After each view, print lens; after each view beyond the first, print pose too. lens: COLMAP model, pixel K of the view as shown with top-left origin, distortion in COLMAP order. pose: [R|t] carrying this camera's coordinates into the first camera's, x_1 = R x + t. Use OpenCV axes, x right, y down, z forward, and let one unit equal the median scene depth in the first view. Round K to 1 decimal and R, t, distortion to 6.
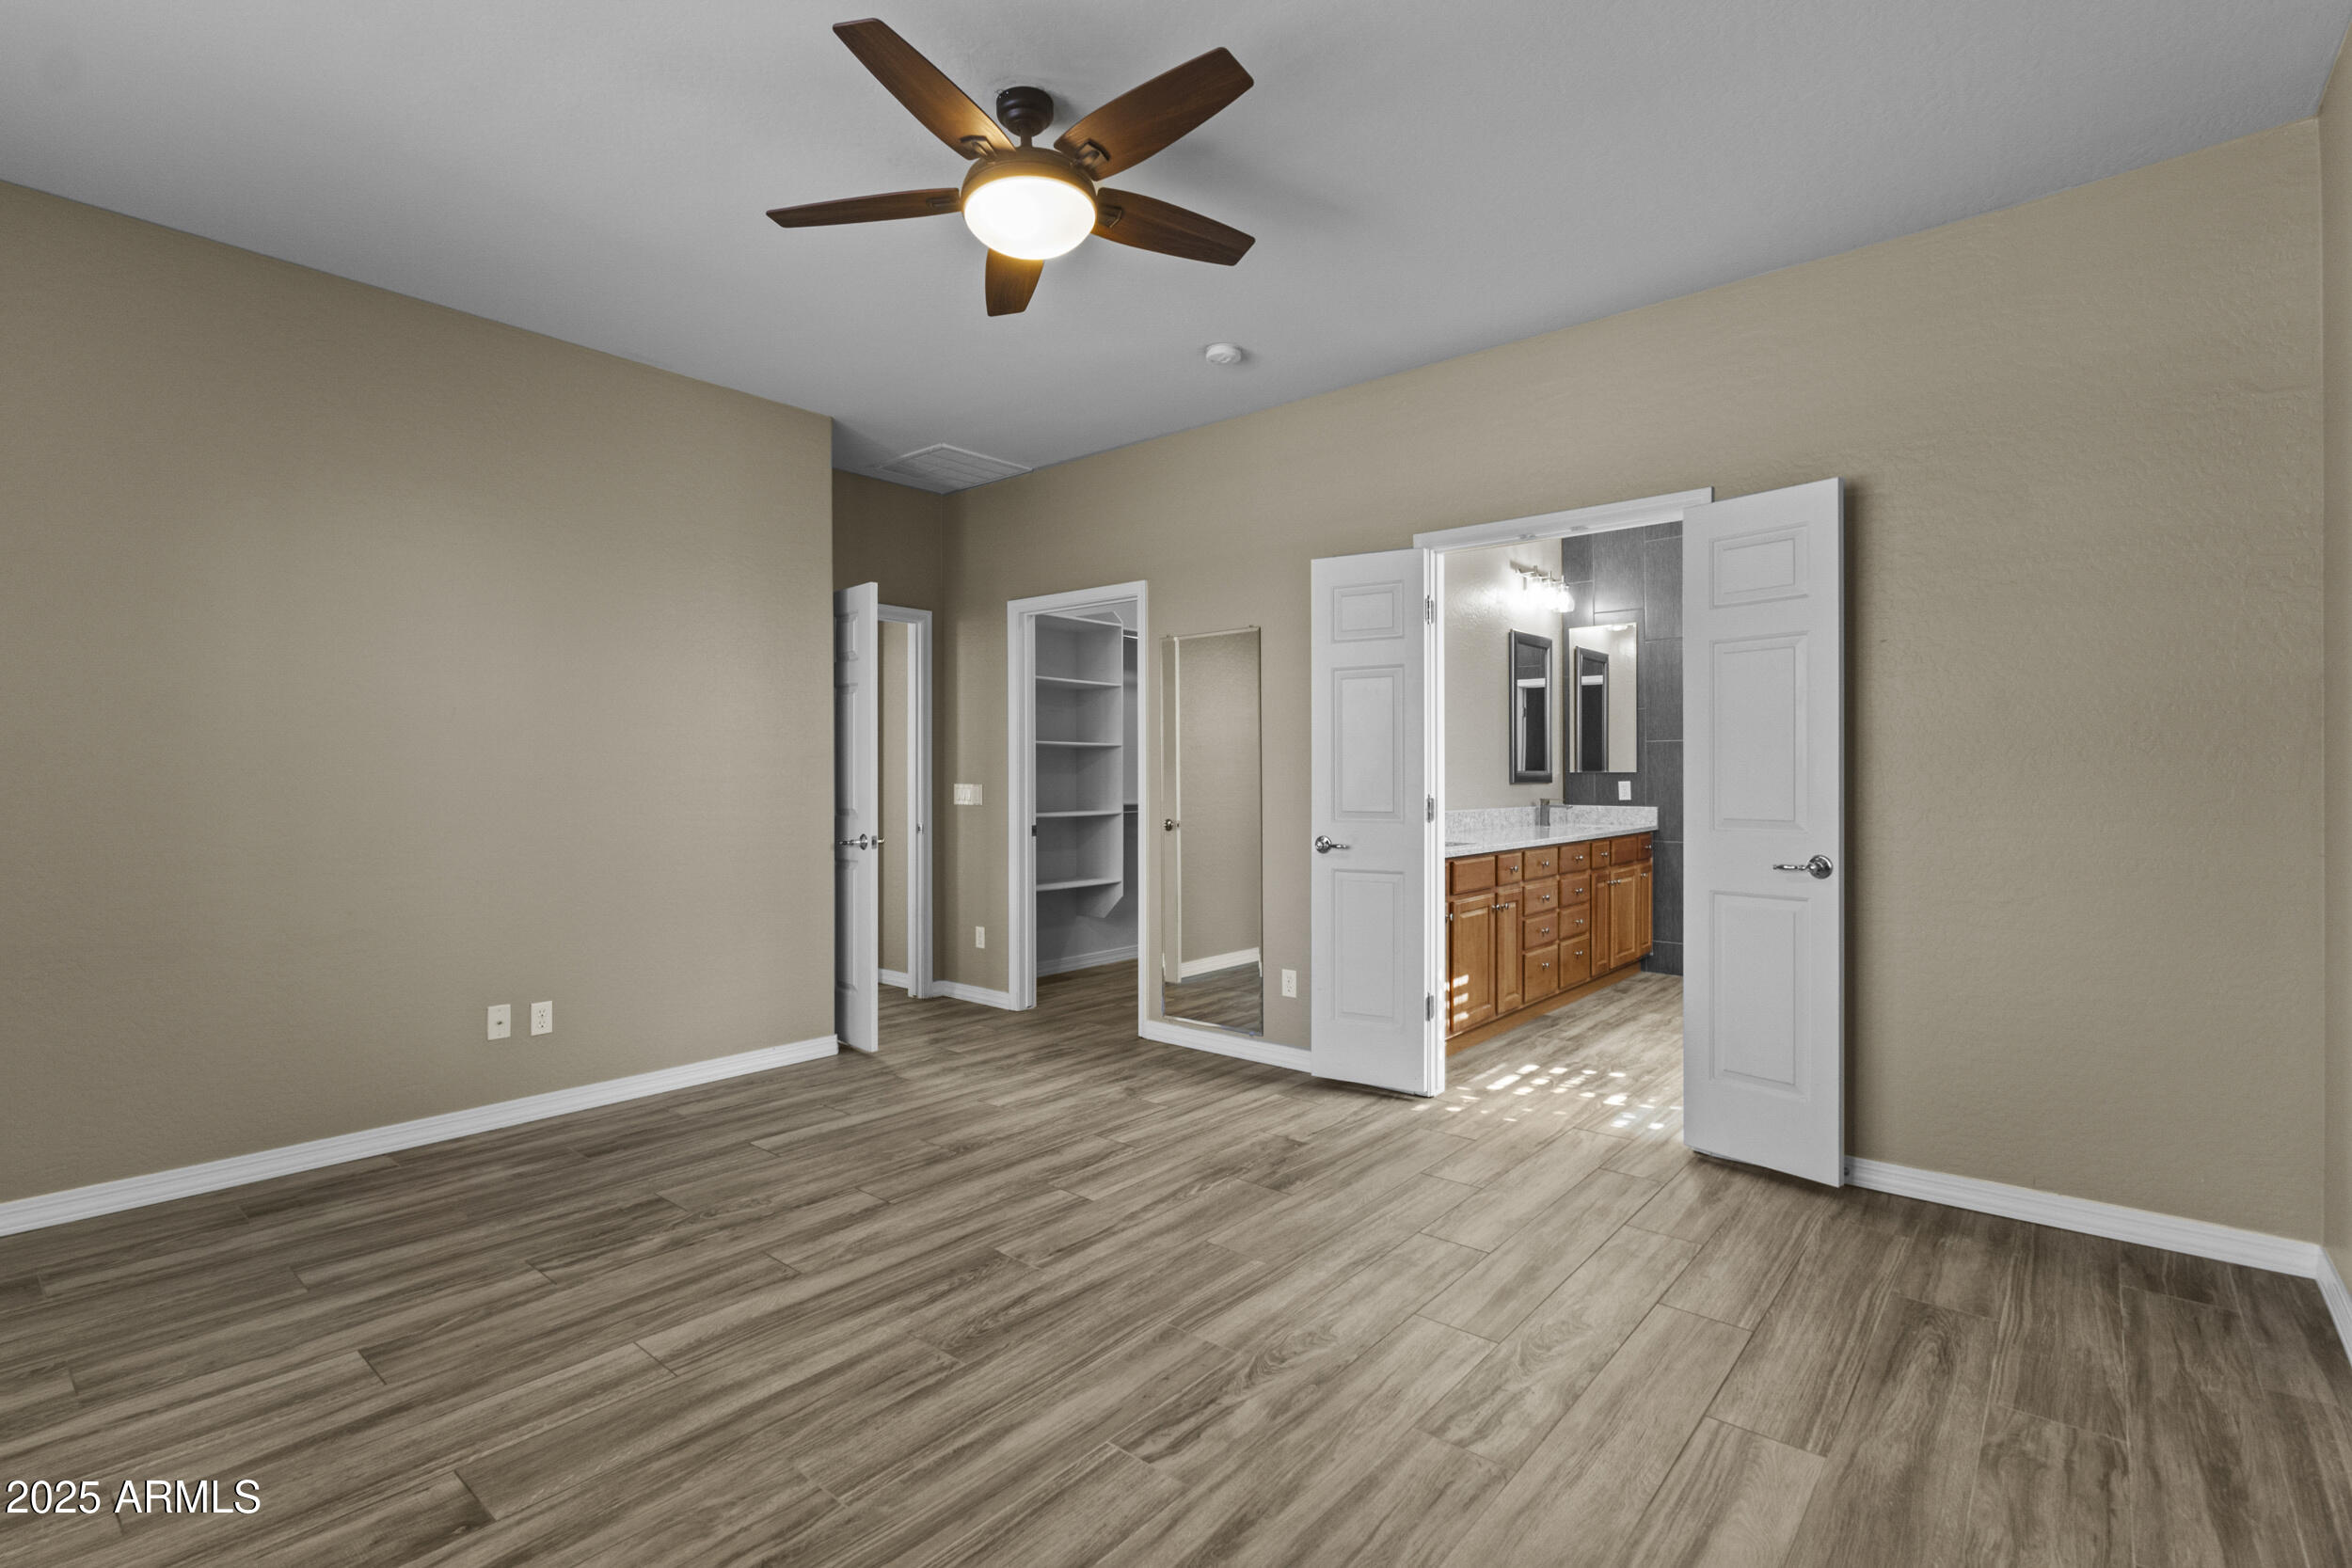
lens RADIAL K [[1084.3, 0, 1143.7], [0, 1084.3, 833.1], [0, 0, 1]] dist [0.000027, 0.002942]
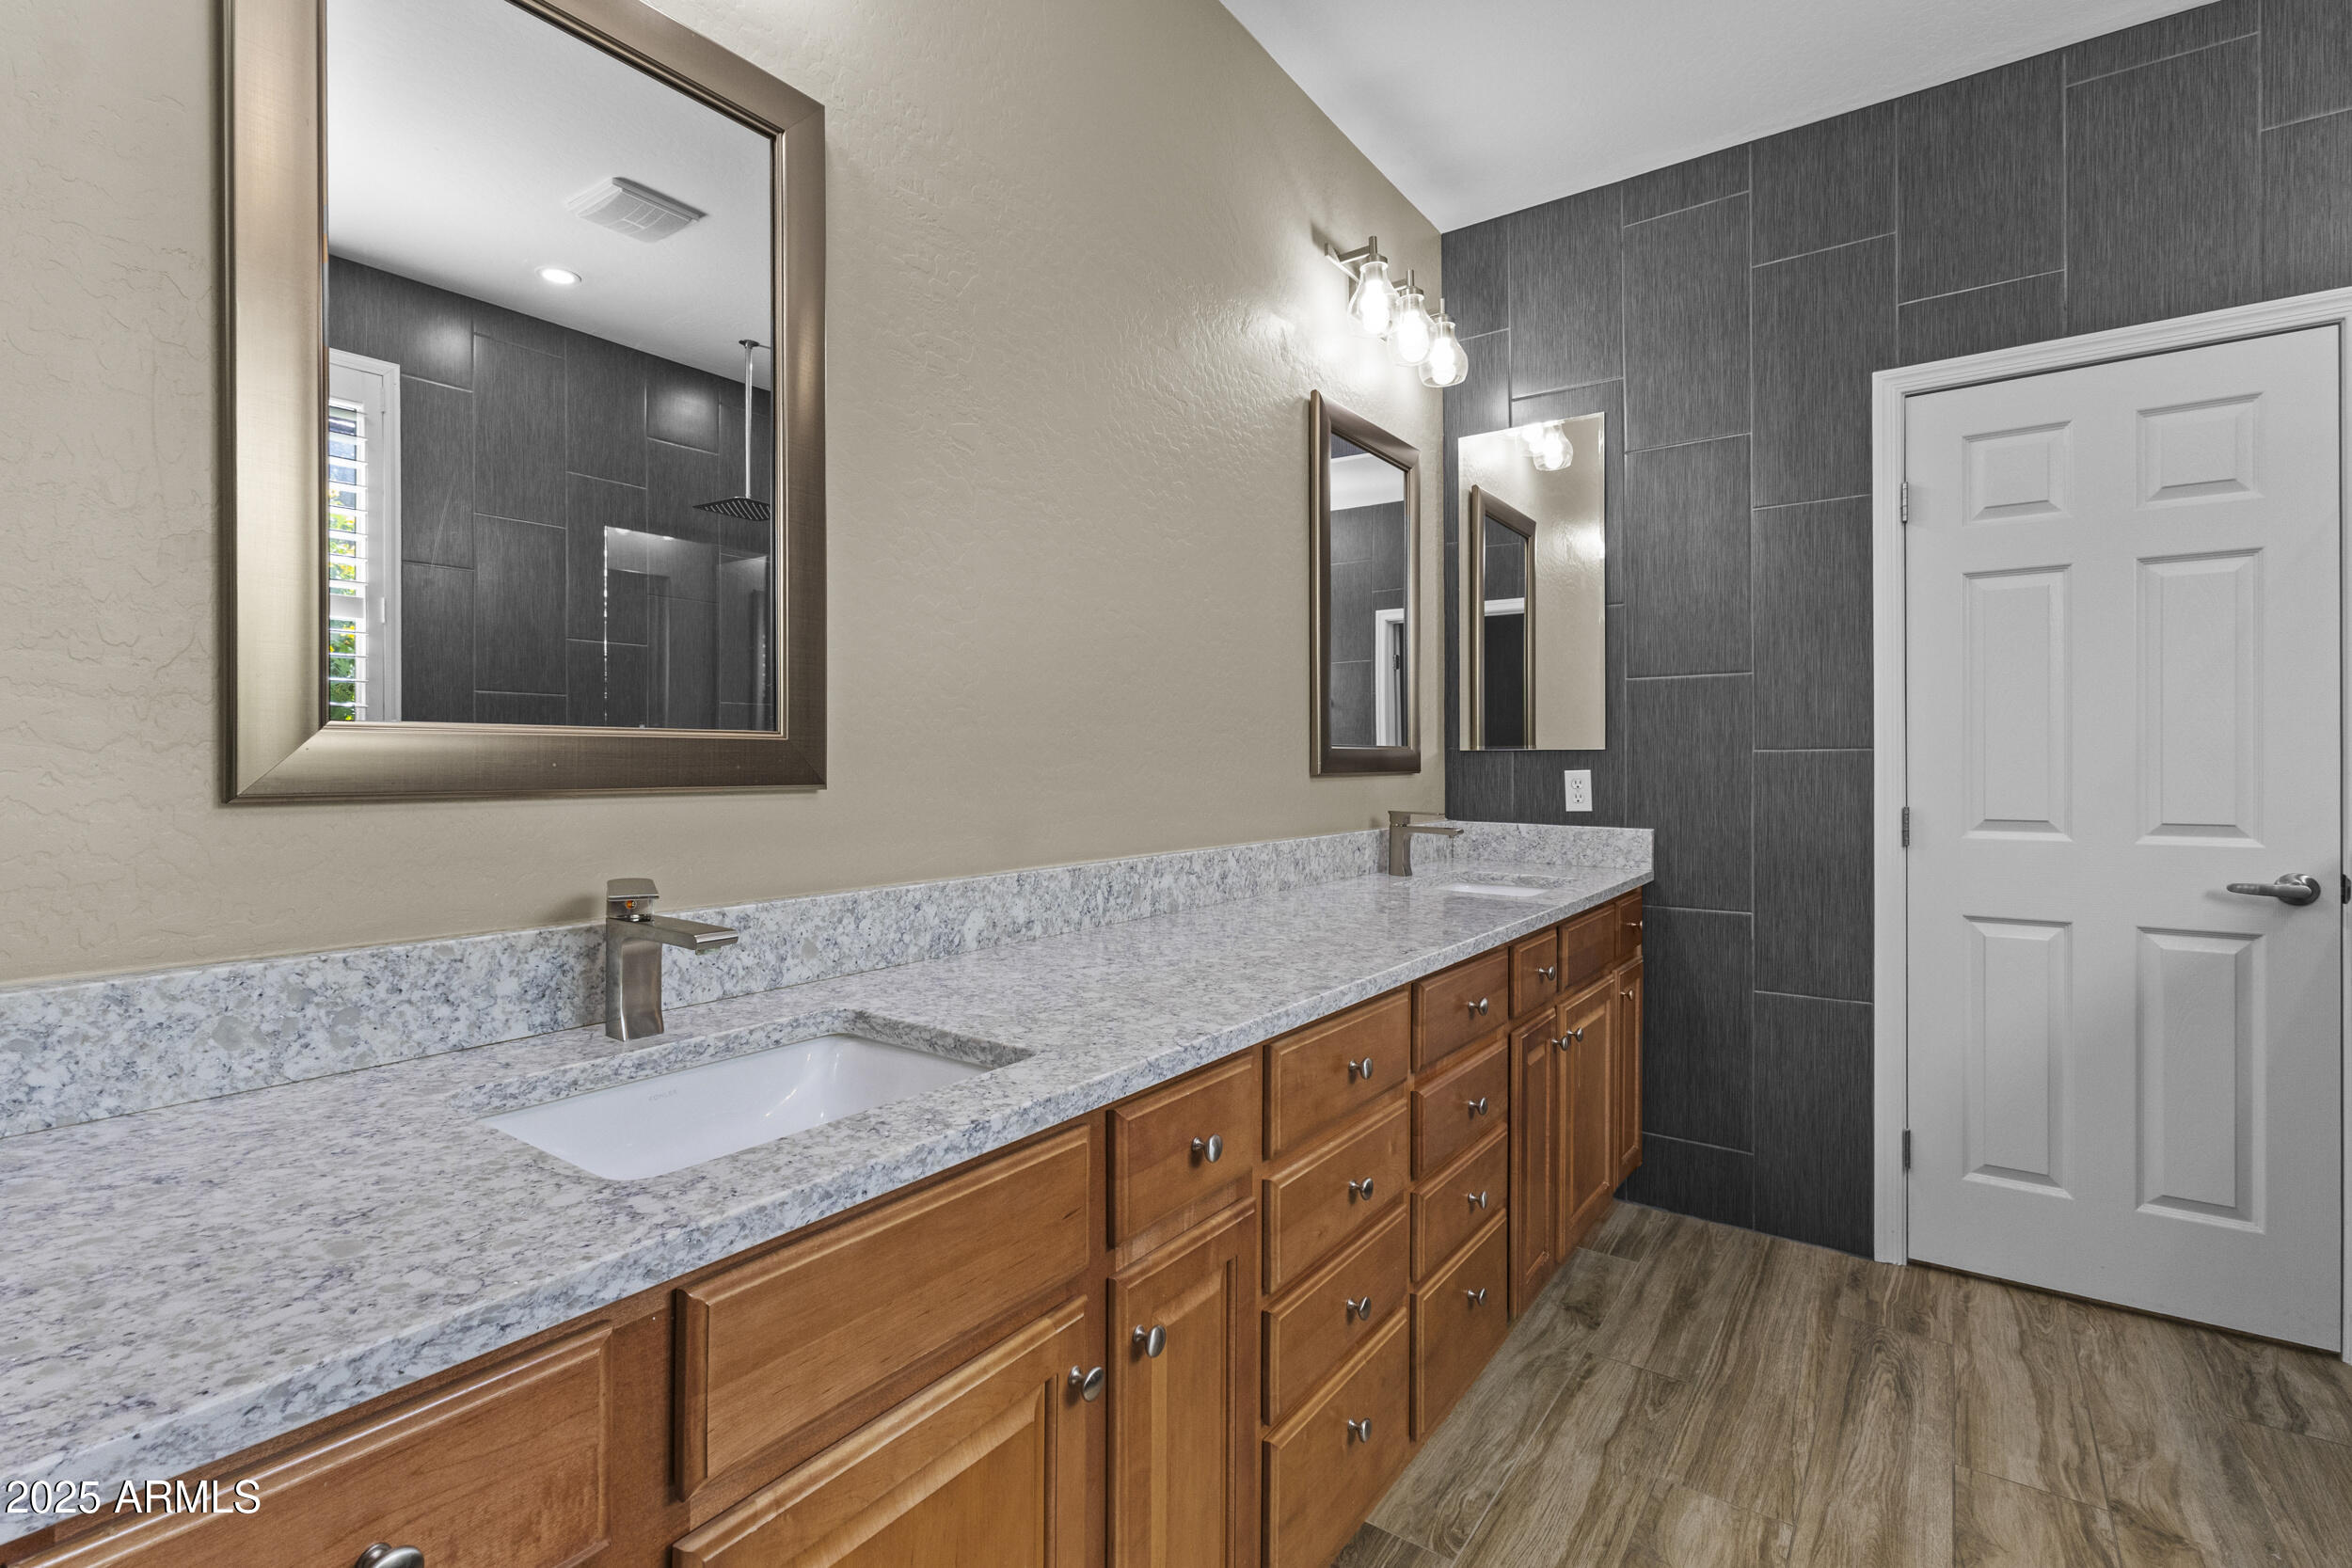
lens RADIAL K [[1084.3, 0, 1176.9], [0, 1084.3, 766.2], [0, 0, 1]] dist [0.000027, 0.002942]
pose [[0.996513, 0.001180, 0.083424, 0.049557], [0.002649, 0.998948, -0.045772, -0.006010], [-0.083391, 0.045833, 0.995462, 0.116678]]
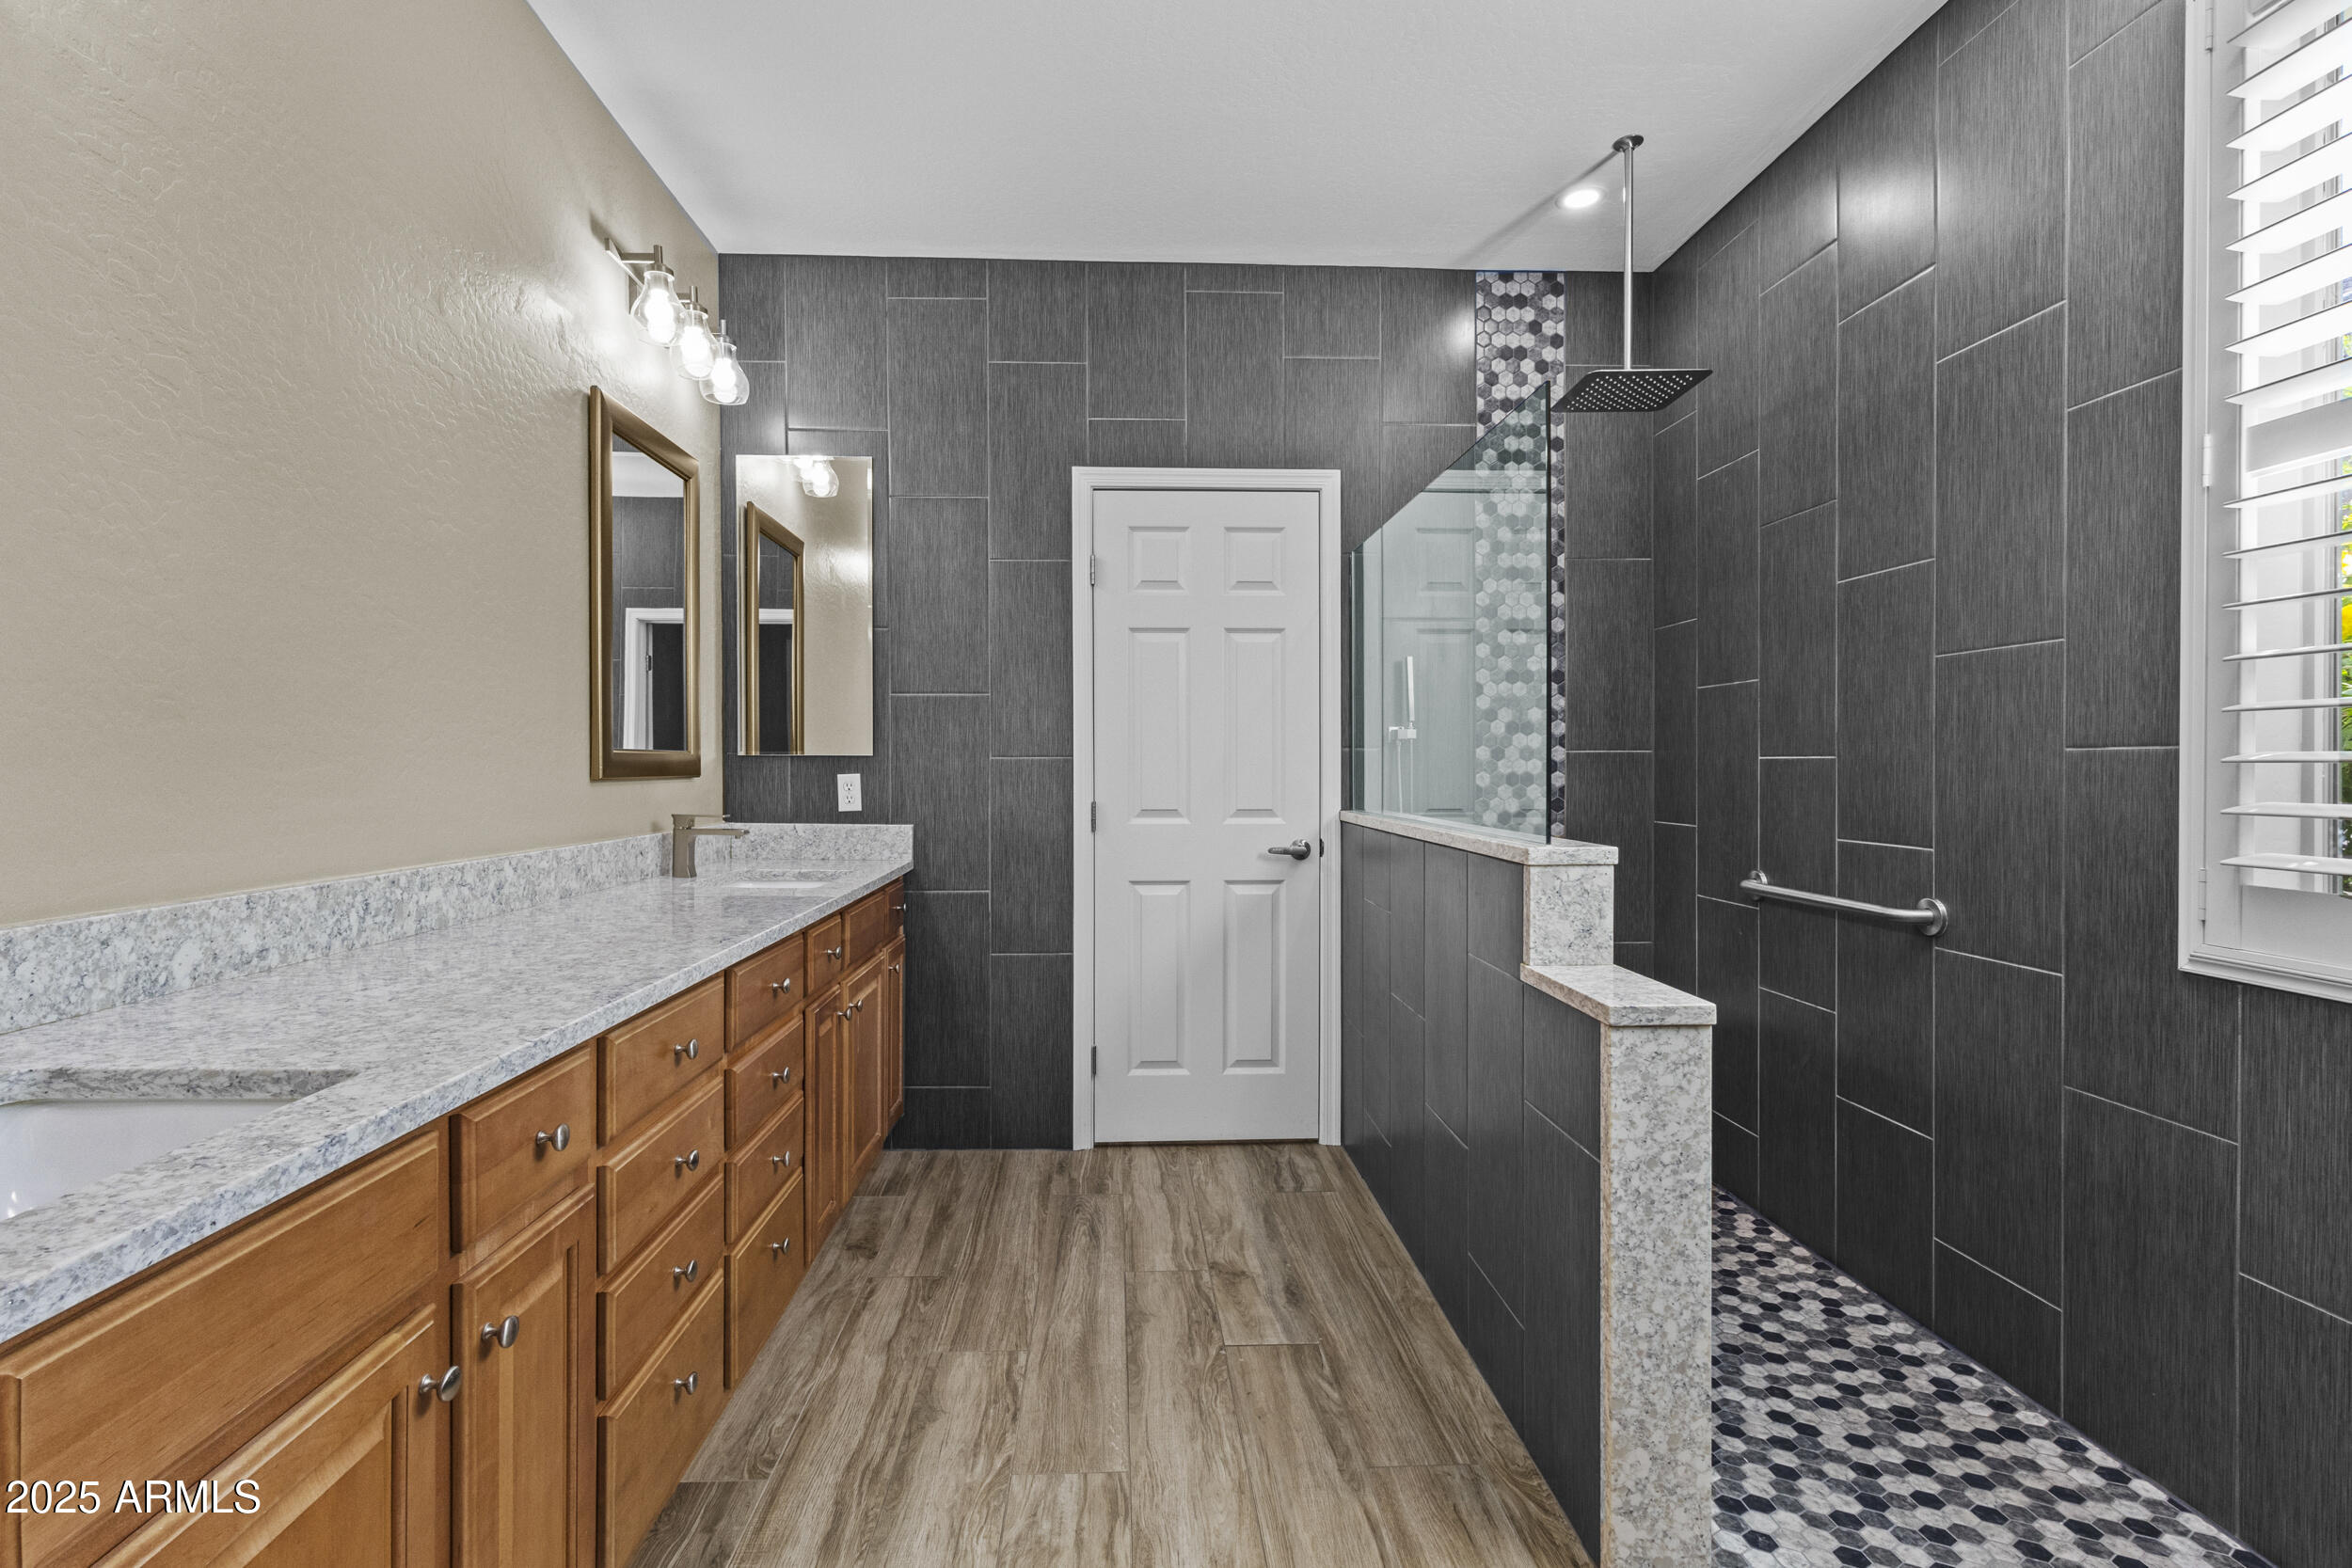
lens RADIAL K [[1084.3, 0, 1168.8], [0, 1084.3, 778.3], [0, 0, 1]] dist [0.000027, 0.002942]
pose [[0.726058, -0.003029, 0.687627, 0.042603], [0.030183, 0.999167, -0.027469, -0.005666], [-0.686971, 0.040699, 0.725544, 0.110314]]
